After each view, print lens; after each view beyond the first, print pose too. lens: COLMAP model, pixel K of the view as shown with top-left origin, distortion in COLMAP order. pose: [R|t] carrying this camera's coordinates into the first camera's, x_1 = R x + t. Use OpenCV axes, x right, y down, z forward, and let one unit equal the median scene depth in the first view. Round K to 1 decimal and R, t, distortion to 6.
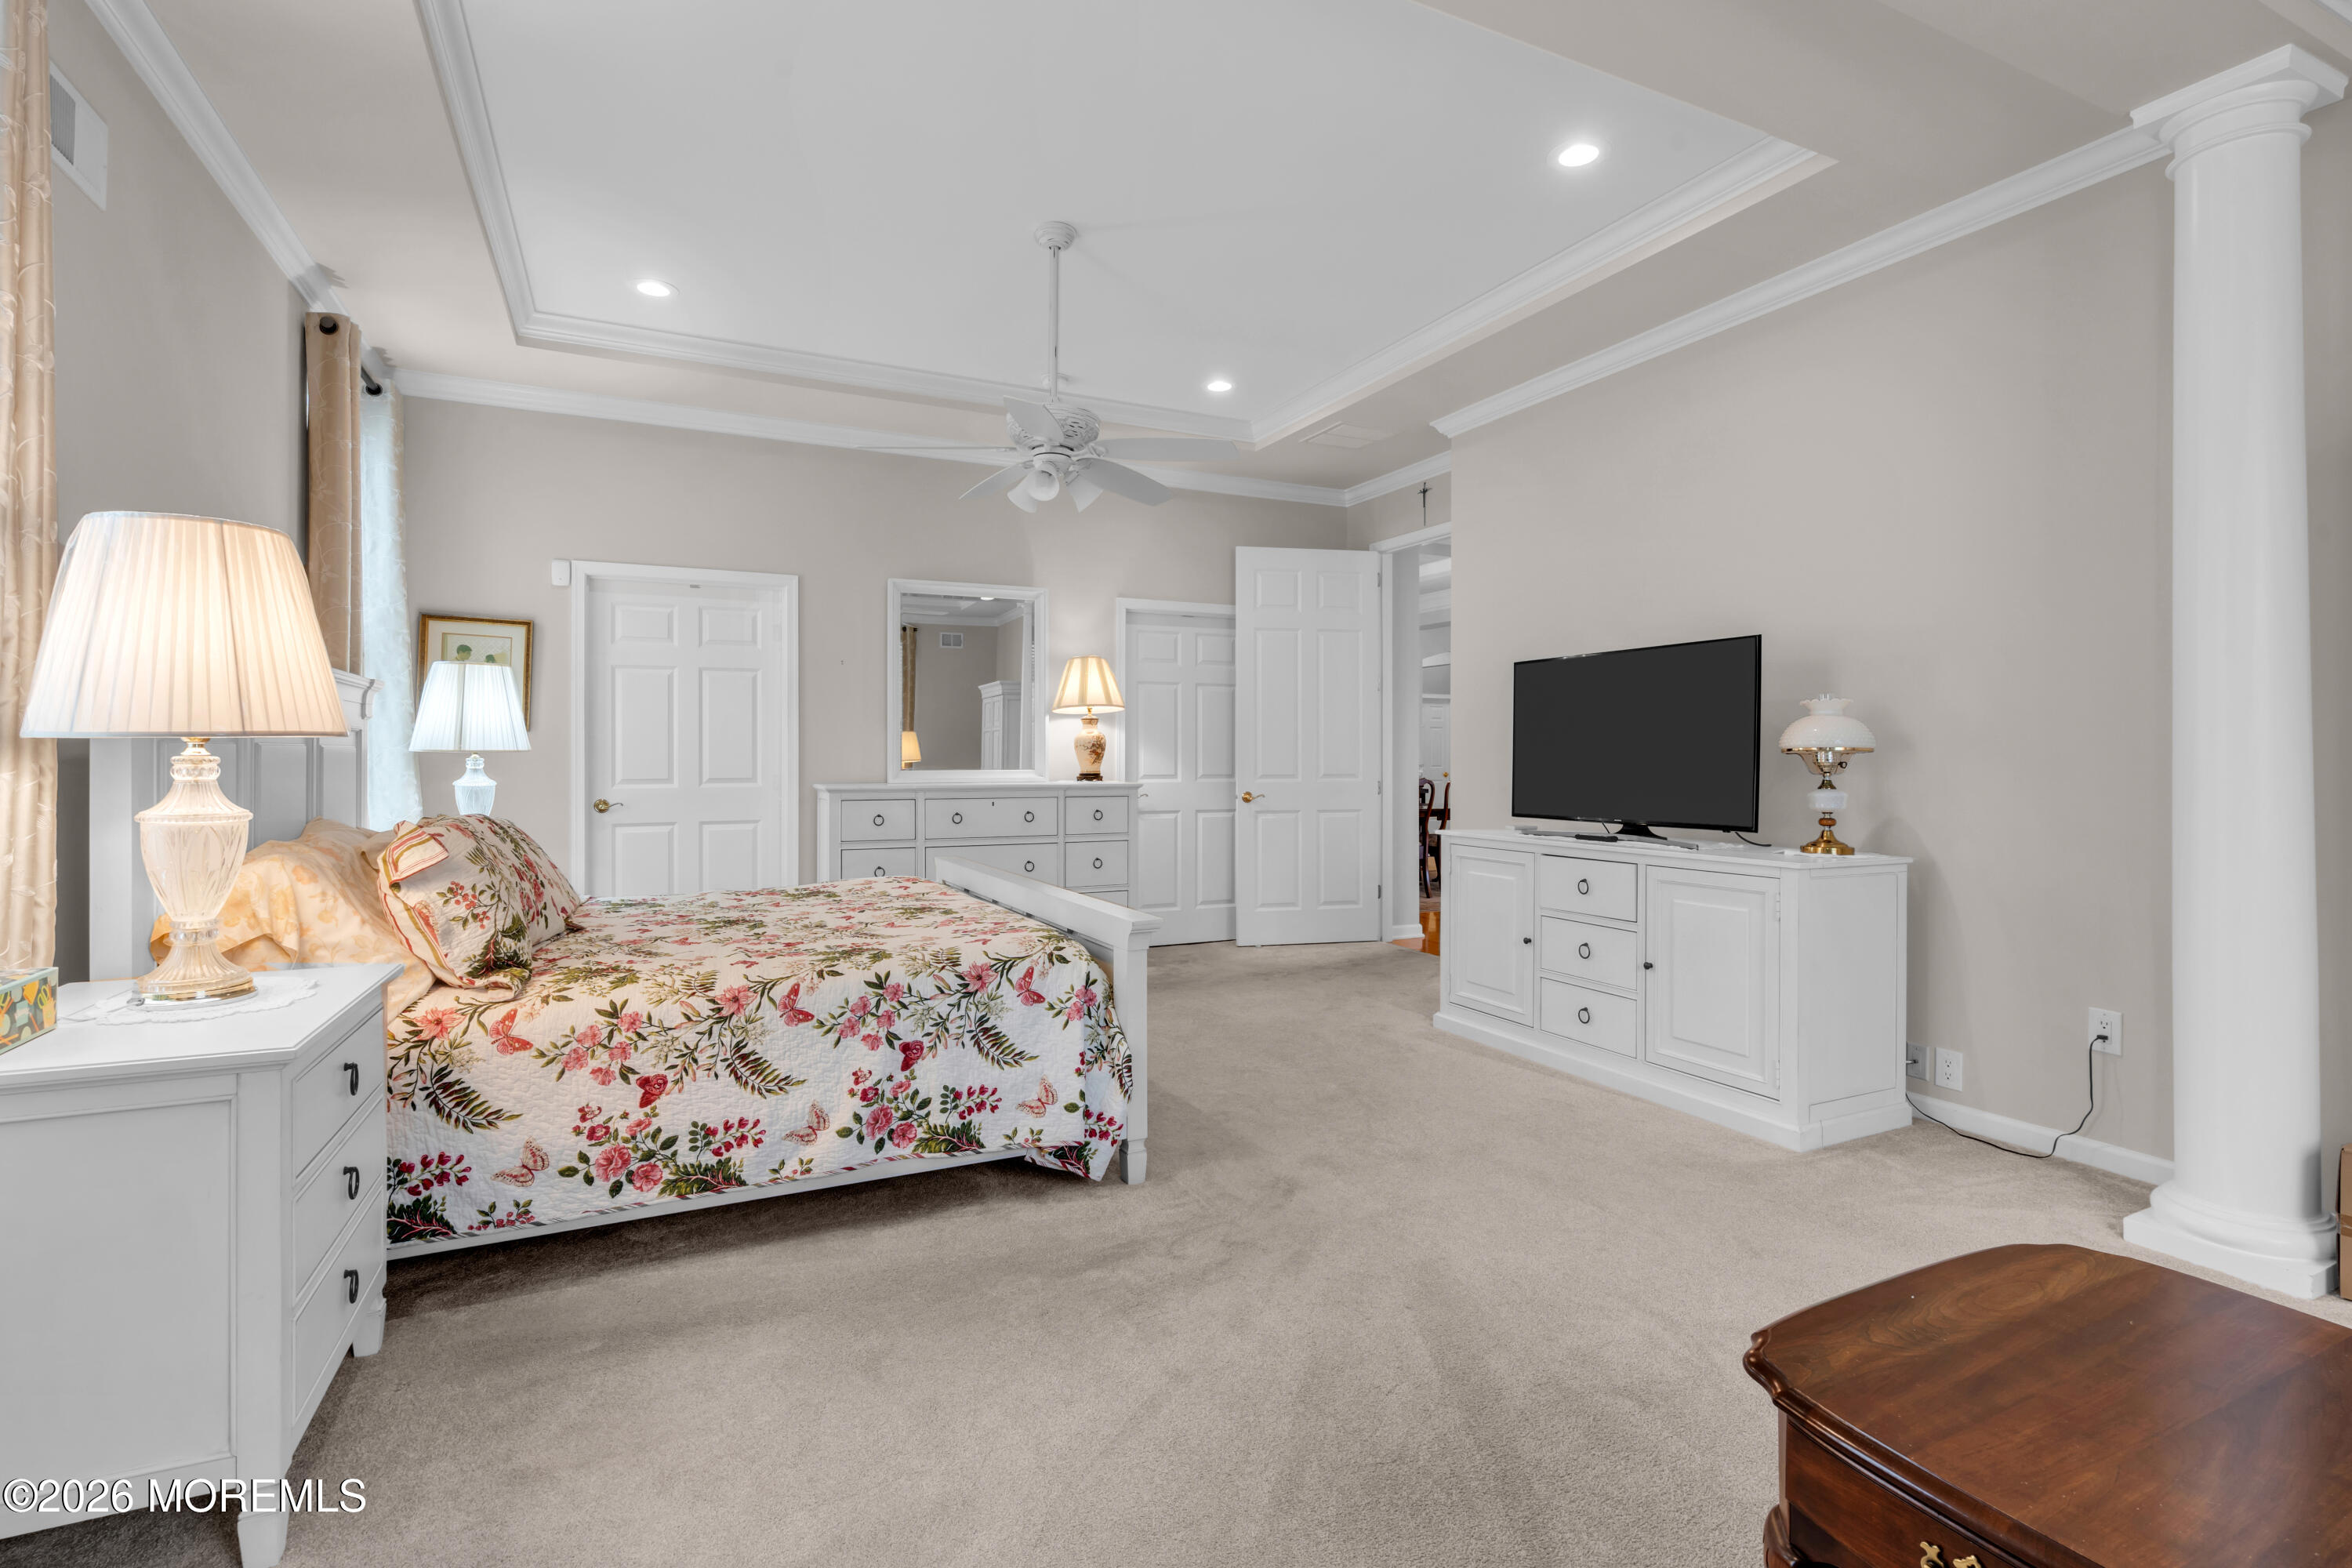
lens RADIAL K [[1074.1, 0, 1192.7], [0, 1074.1, 761.8], [0, 0, 1]] dist [-0.003549, 0.000872]
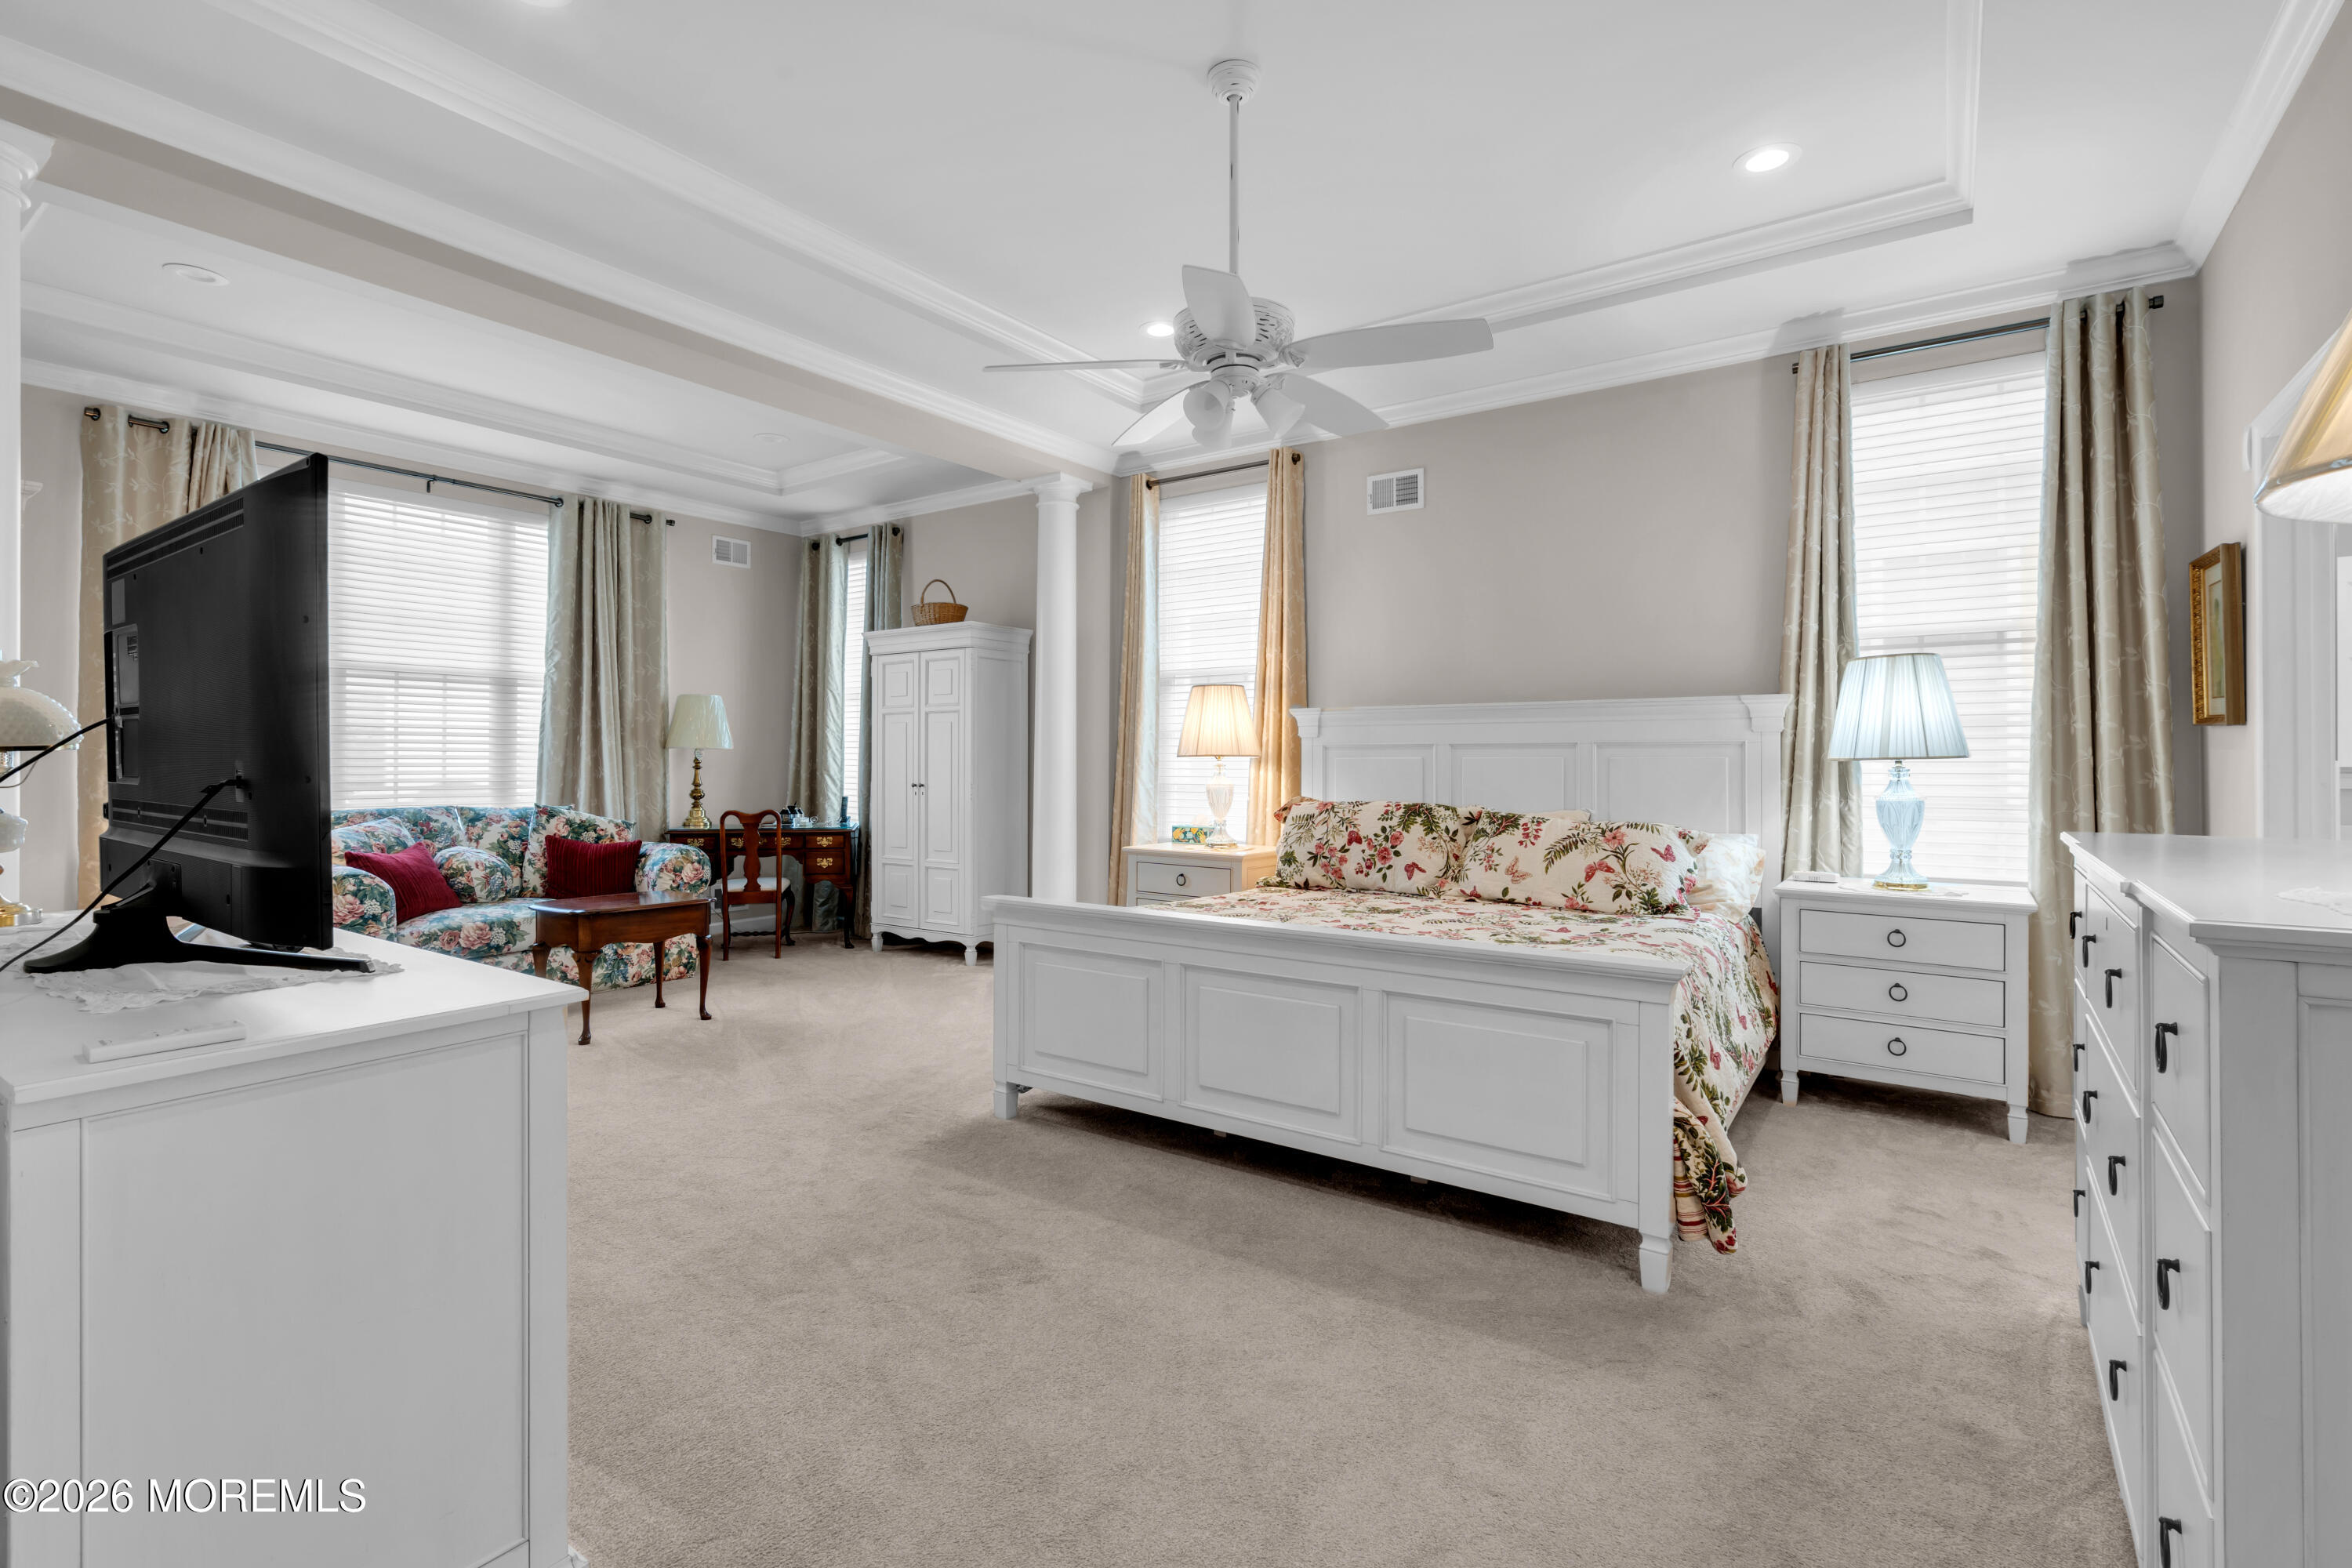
lens RADIAL K [[1074.1, 0, 1173.7], [0, 1074.1, 768.3], [0, 0, 1]] dist [-0.003549, 0.000872]
pose [[-0.876049, -0.001936, -0.482218, 0.376758], [-0.005282, 0.999970, 0.005580, -0.006613], [0.482193, 0.007435, -0.876034, 2.331093]]
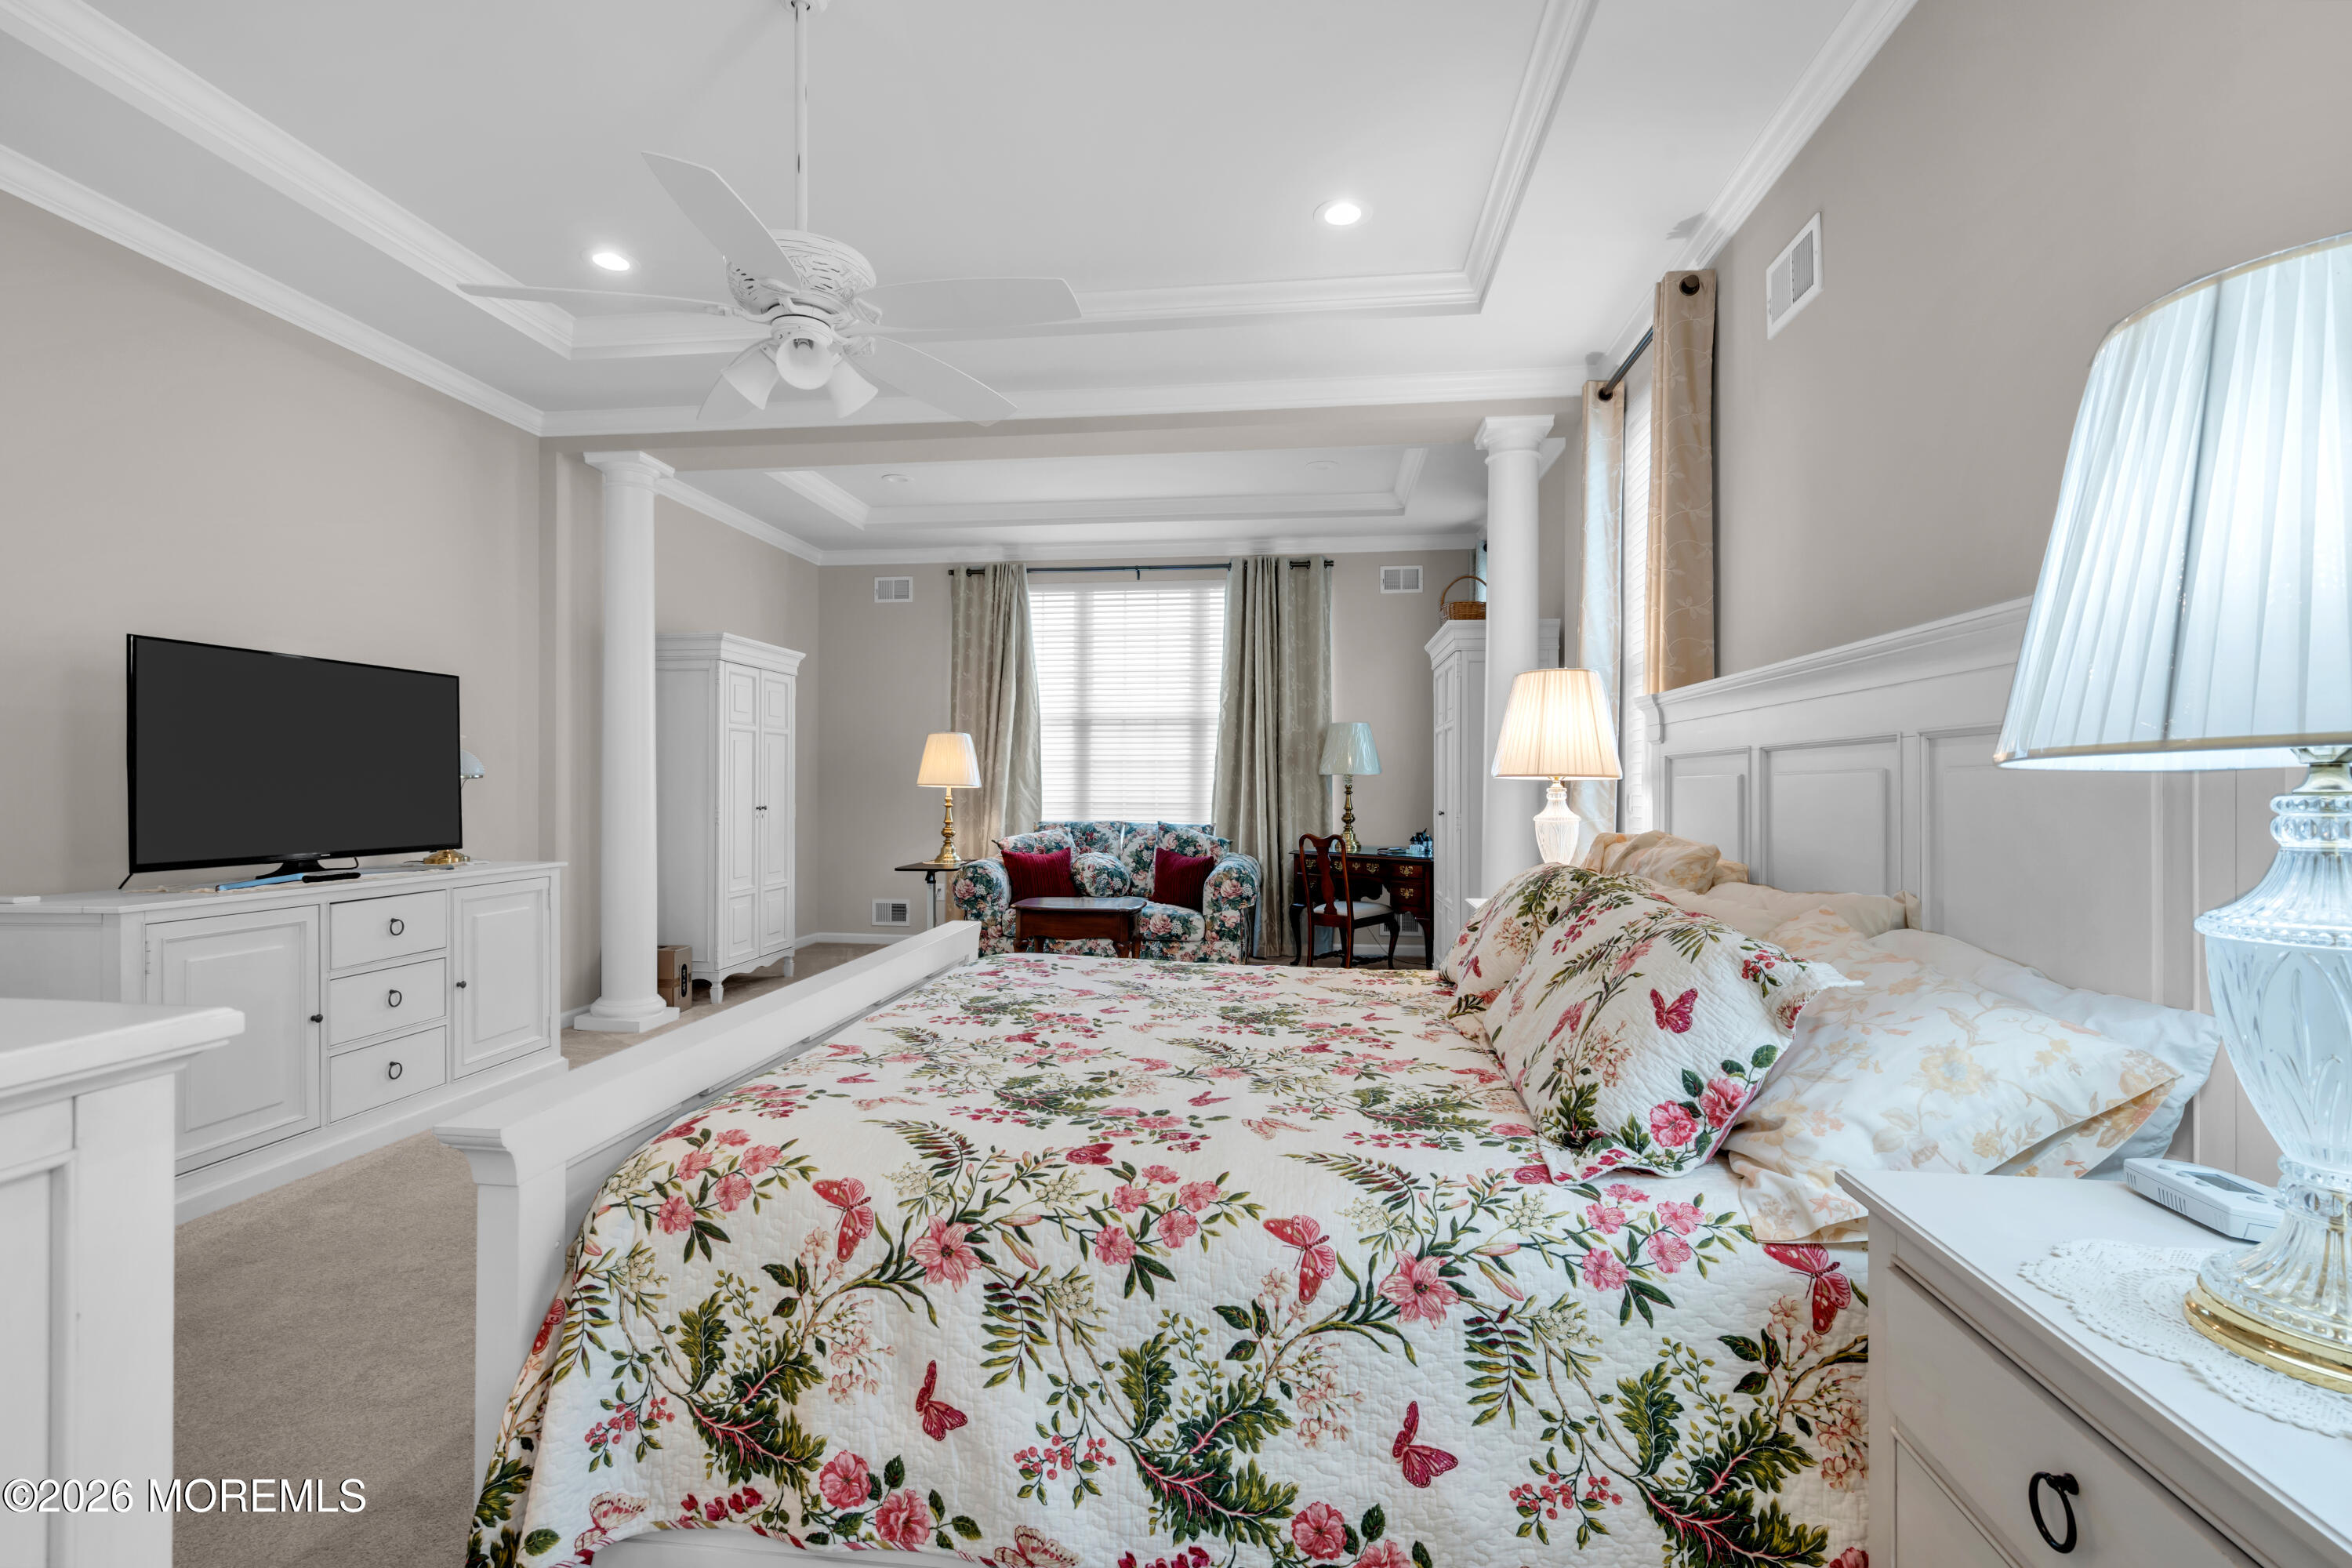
lens RADIAL K [[1074.1, 0, 1165.0], [0, 1074.1, 781.9], [0, 0, 1]] dist [-0.003549, 0.000872]
pose [[-0.839346, -0.002466, 0.543591, -0.951060], [-0.004353, 0.999988, -0.002185, -0.007212], [-0.543580, -0.004201, -0.839347, 2.025681]]
